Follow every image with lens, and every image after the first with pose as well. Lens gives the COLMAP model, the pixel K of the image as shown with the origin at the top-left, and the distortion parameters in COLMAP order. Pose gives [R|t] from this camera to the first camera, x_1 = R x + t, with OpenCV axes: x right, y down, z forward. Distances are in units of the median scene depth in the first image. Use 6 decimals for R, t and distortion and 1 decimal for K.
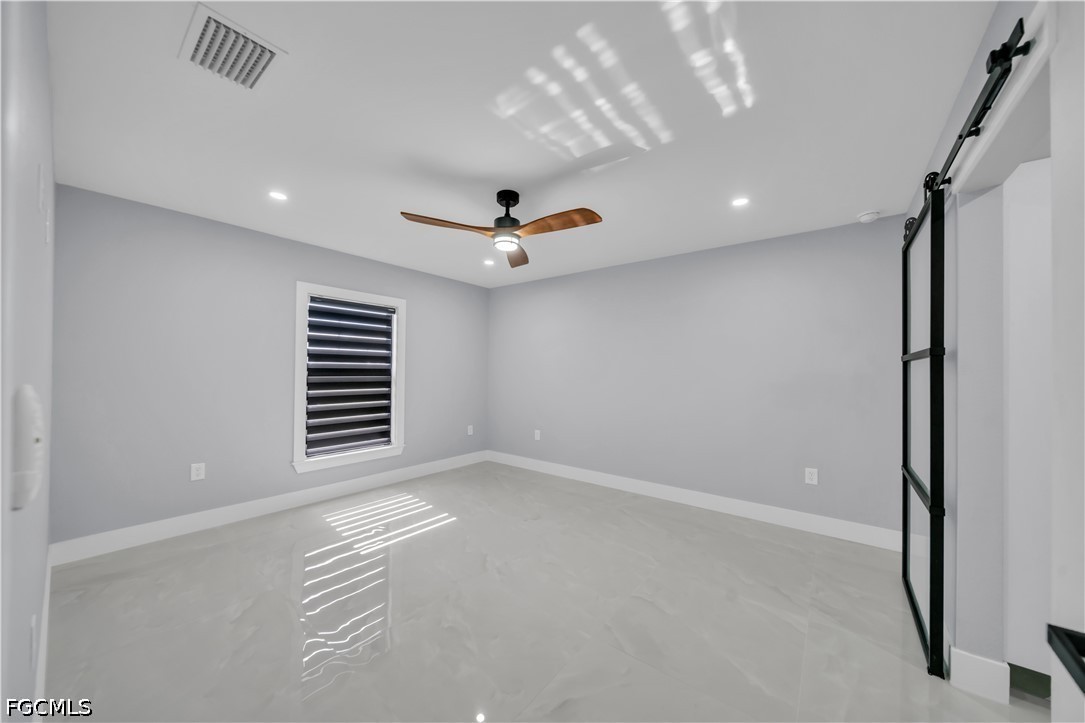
lens RADIAL K [[376.3, 0, 546.7], [0, 376.3, 365.1], [0, 0, 1]] dist [0.003043, -0.000608]
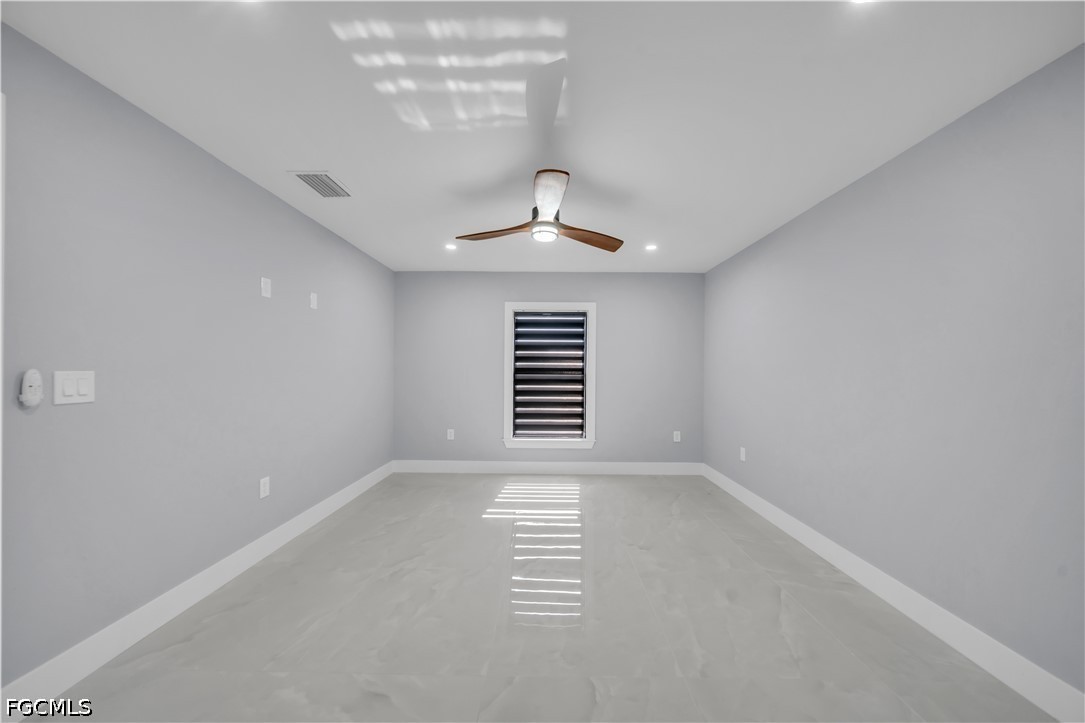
lens RADIAL K [[376.3, 0, 542.7], [0, 376.3, 366.6], [0, 0, 1]] dist [0.003043, -0.000608]
pose [[0.604581, -0.012222, -0.796450, 0.448399], [0.013804, 0.999893, -0.004865, 0.011153], [0.796424, -0.008053, 0.604685, 0.295644]]
